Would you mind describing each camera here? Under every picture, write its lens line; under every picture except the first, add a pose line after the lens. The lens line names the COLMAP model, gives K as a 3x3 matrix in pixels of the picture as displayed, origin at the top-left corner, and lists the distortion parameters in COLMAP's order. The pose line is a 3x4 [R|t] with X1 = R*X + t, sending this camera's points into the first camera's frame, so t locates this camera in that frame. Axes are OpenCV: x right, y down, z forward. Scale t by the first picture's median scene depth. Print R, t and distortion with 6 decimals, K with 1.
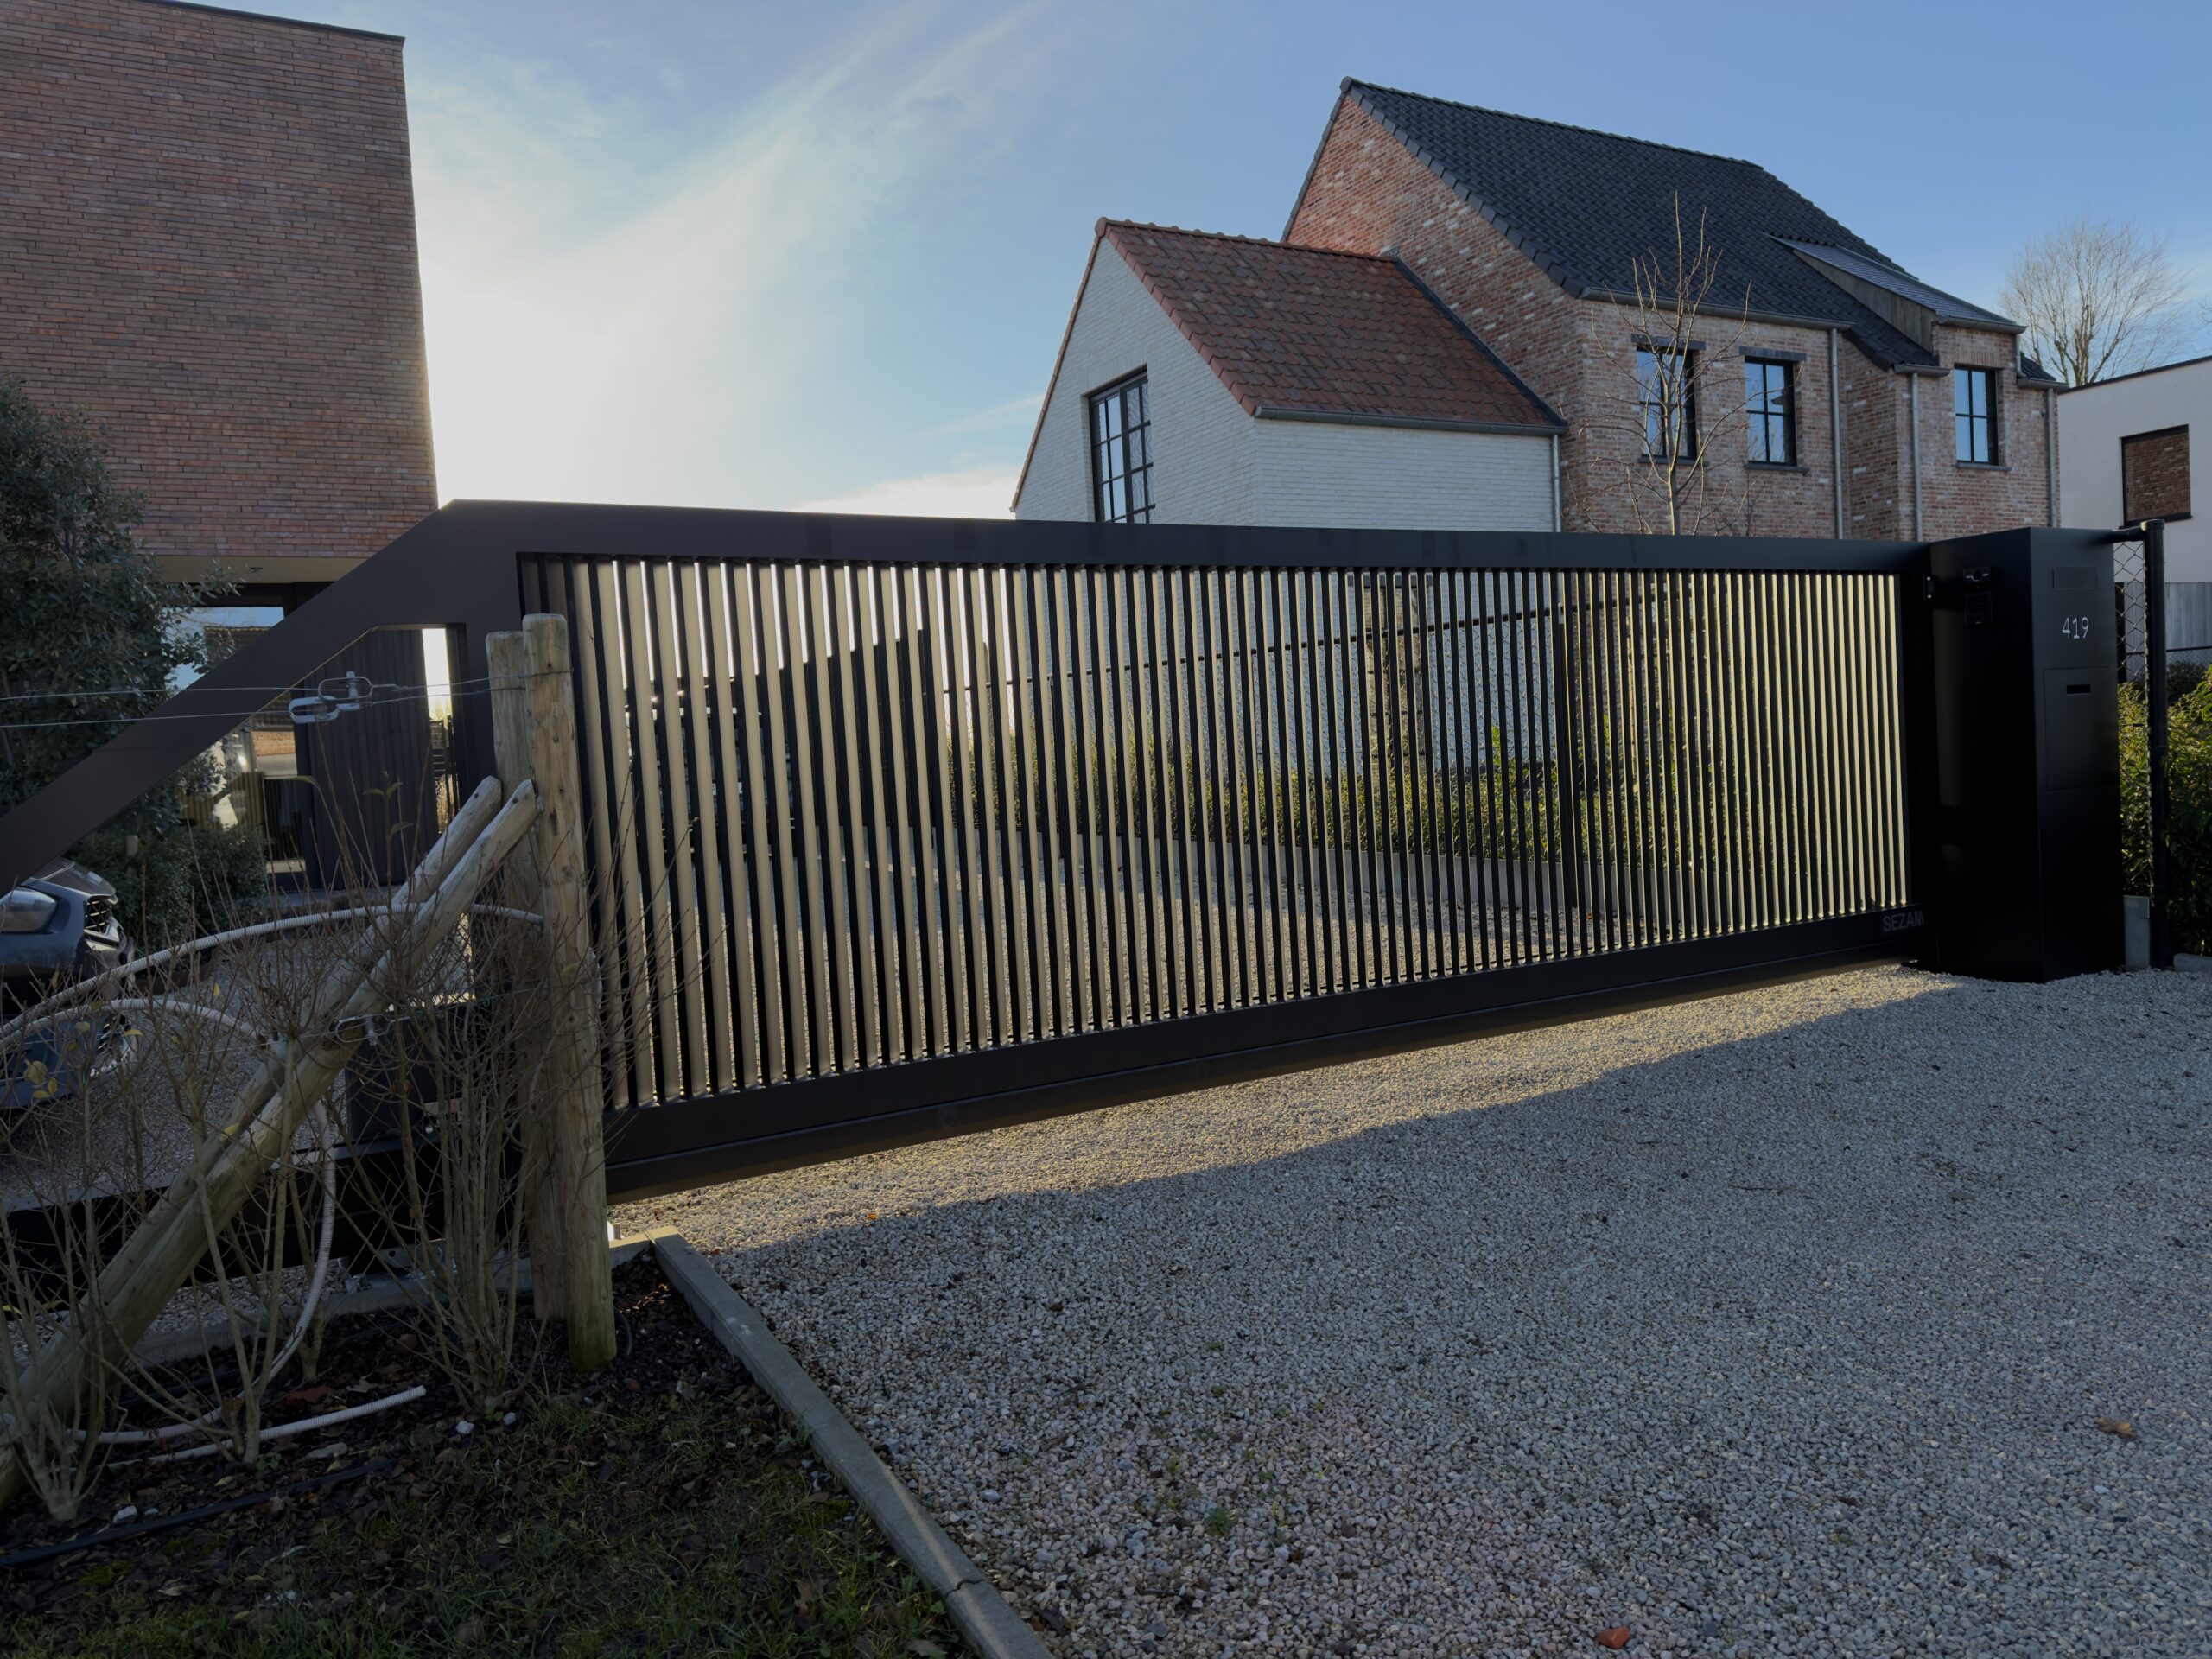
lens RADIAL K [[1549.6, 0, 1106.0], [0, 1549.6, 829.5], [0, 0, 1]] dist [0.006244, -0.005776]
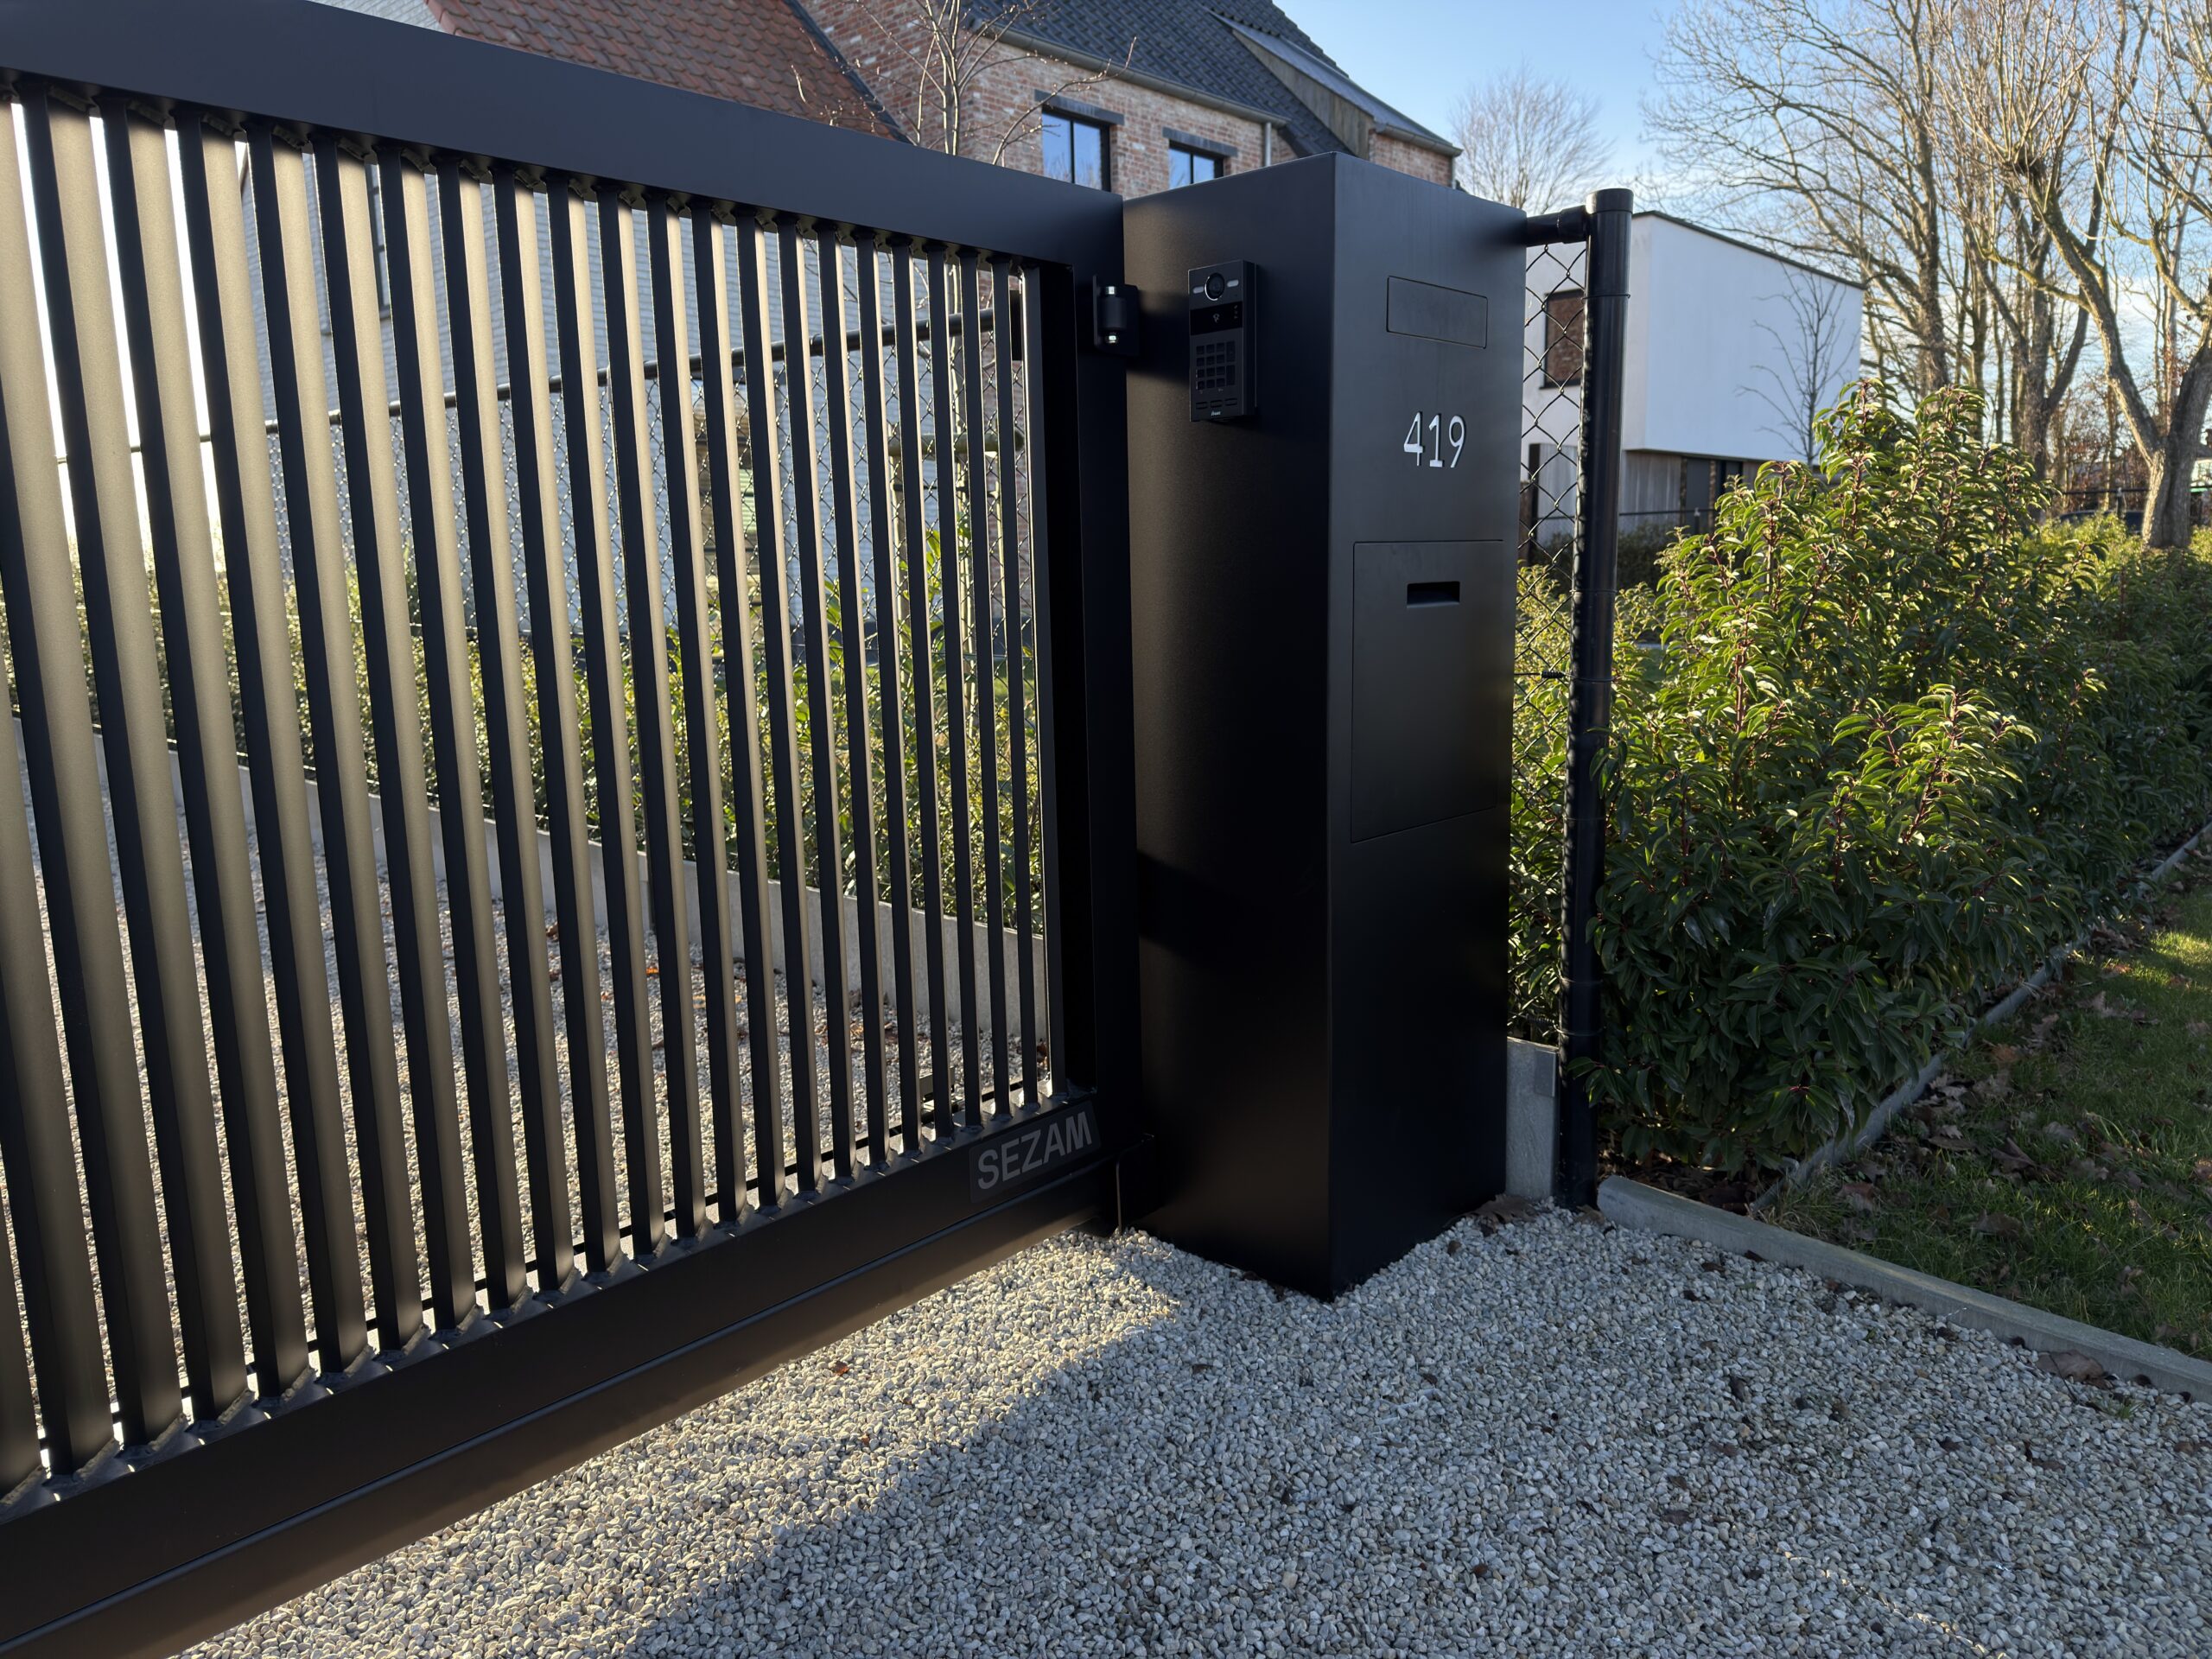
lens RADIAL K [[1549.6, 0, 1106.0], [0, 1549.6, 829.5], [0, 0, 1]] dist [0.006244, -0.005776]
pose [[0.950586, -0.014052, 0.310144, 0.112601], [-0.019803, 0.994197, 0.105739, -0.018897], [-0.309830, -0.106656, 0.944791, 0.171190]]
